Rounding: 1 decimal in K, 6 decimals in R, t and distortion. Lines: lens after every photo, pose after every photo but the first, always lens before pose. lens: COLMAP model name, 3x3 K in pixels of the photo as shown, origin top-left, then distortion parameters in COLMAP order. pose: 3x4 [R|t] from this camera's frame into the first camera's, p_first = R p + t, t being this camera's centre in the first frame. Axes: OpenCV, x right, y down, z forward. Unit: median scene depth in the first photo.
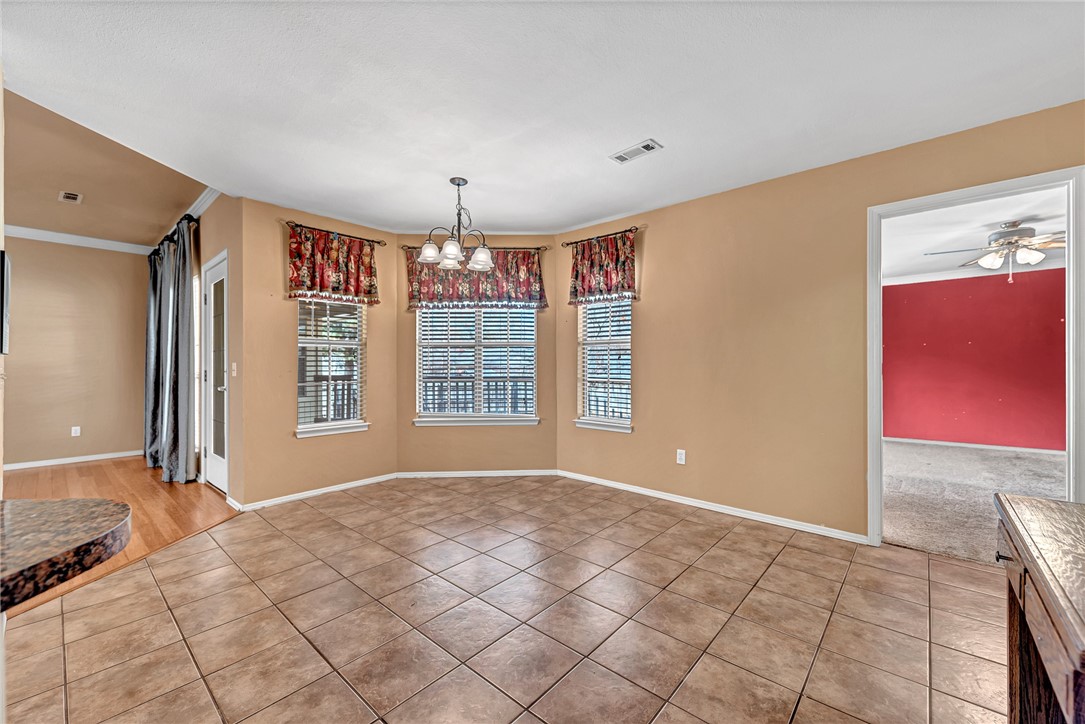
lens RADIAL K [[434.3, 0, 540.6], [0, 434.3, 360.2], [0, 0, 1]] dist [0.016356, -0.005130]
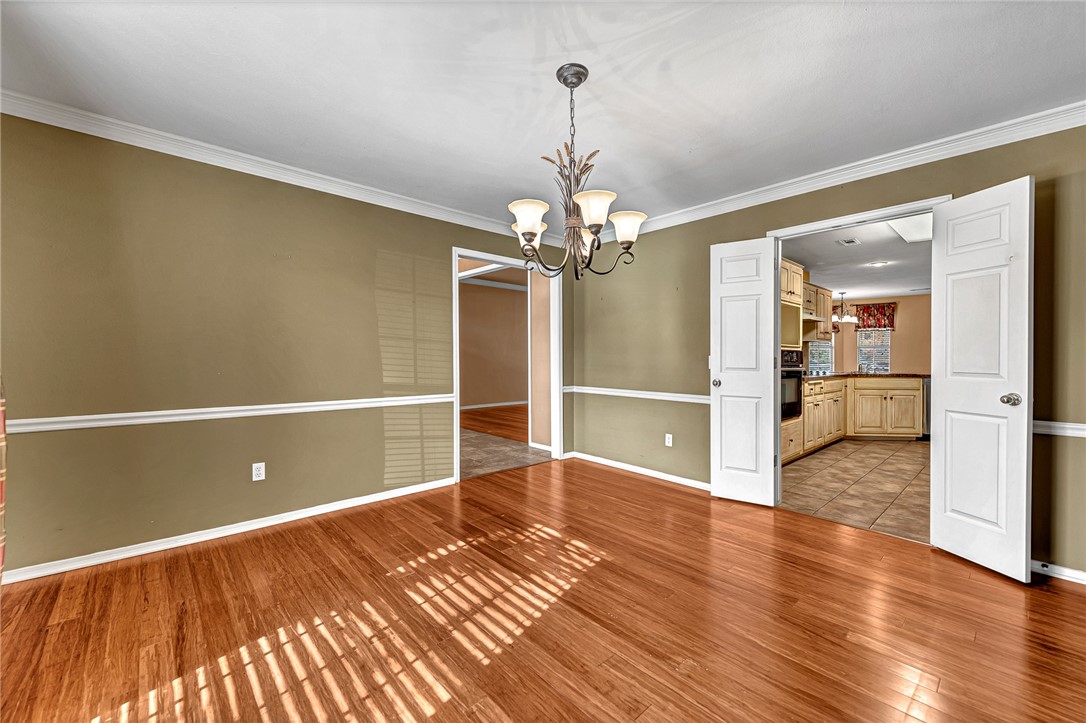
lens RADIAL K [[434.7, 0, 541.1], [0, 434.7, 359.7], [0, 0, 1]] dist [0.016356, -0.005130]
pose [[0.993851, 0.003242, -0.110681, -1.647716], [-0.001637, 0.999892, 0.014593, -0.005634], [0.110716, -0.014322, 0.993749, -1.885451]]
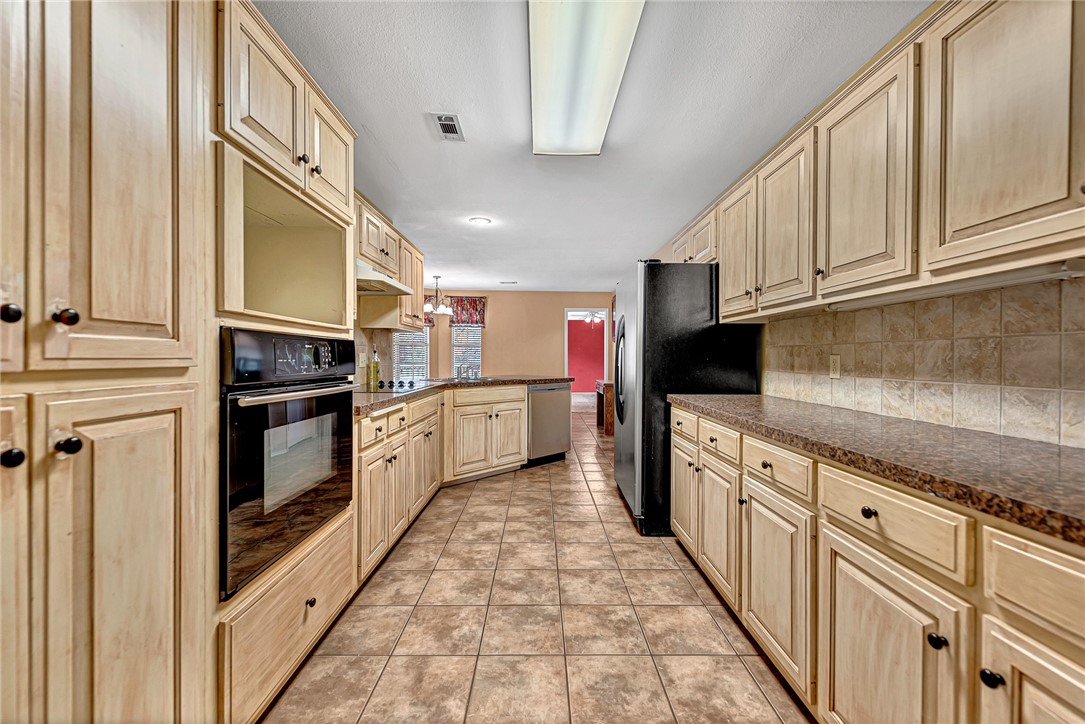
lens RADIAL K [[434.3, 0, 540.6], [0, 434.3, 360.2], [0, 0, 1]] dist [0.016356, -0.005130]
pose [[0.748172, -0.000506, 0.663505, -1.176841], [-0.010856, 0.999857, 0.013004, 0.000512], [-0.663416, -0.016932, 0.748059, -1.005613]]
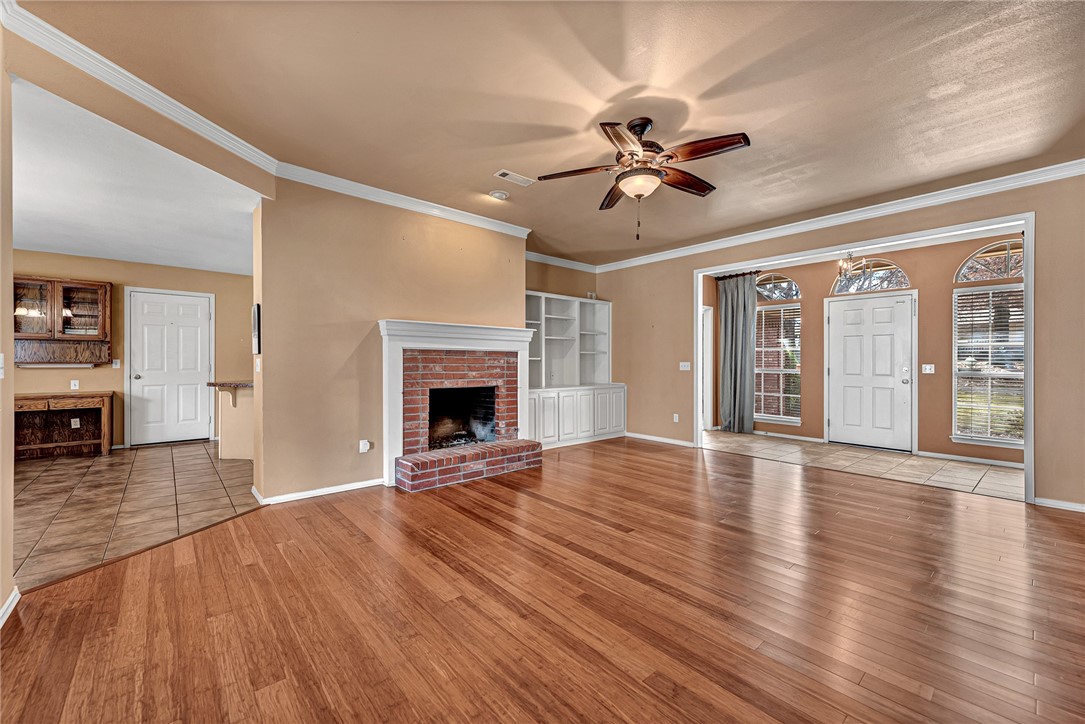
lens RADIAL K [[434.3, 0, 540.6], [0, 434.3, 360.2], [0, 0, 1]] dist [0.016356, -0.005130]
pose [[-0.990598, -0.000899, 0.136802, -1.399472], [-0.002690, 0.999913, -0.012907, 0.017041], [-0.136778, -0.013153, -0.990514, 1.415678]]
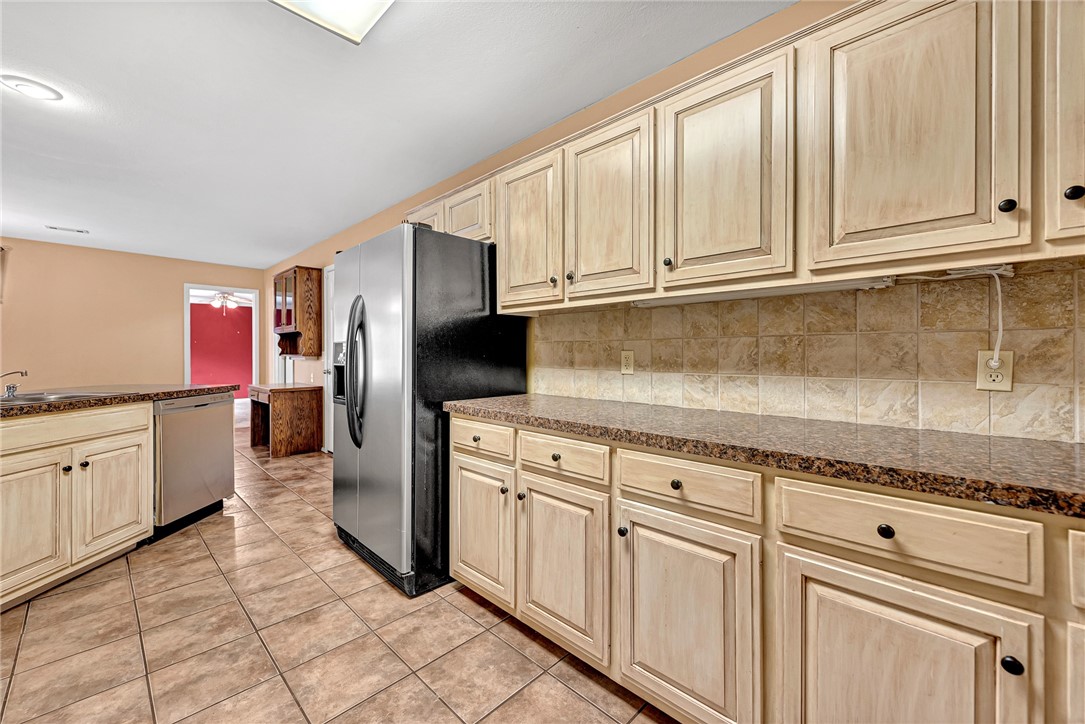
lens RADIAL K [[432.9, 0, 544.0], [0, 432.9, 353.0], [0, 0, 1]] dist [0.012116, -0.004758]
pose [[0.048273, 0.002238, 0.998832, -1.082471], [-0.007997, 0.999966, -0.001854, 0.001813], [-0.998802, -0.007899, 0.048289, -0.744148]]
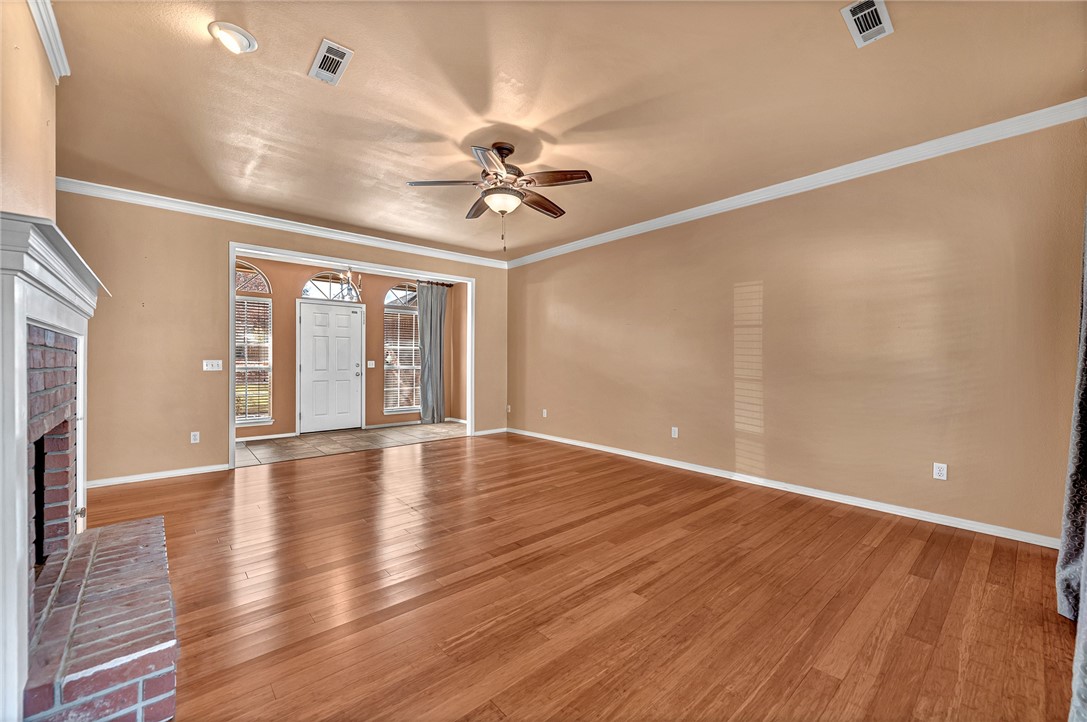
lens RADIAL K [[435.1, 0, 541.6], [0, 435.1, 359.2], [0, 0, 1]] dist [0.016356, -0.005130]
pose [[-0.121654, 0.001035, -0.992572, -0.607359], [0.006678, 0.999978, 0.000224, 0.005788], [0.992550, -0.006601, -0.121658, 0.797192]]
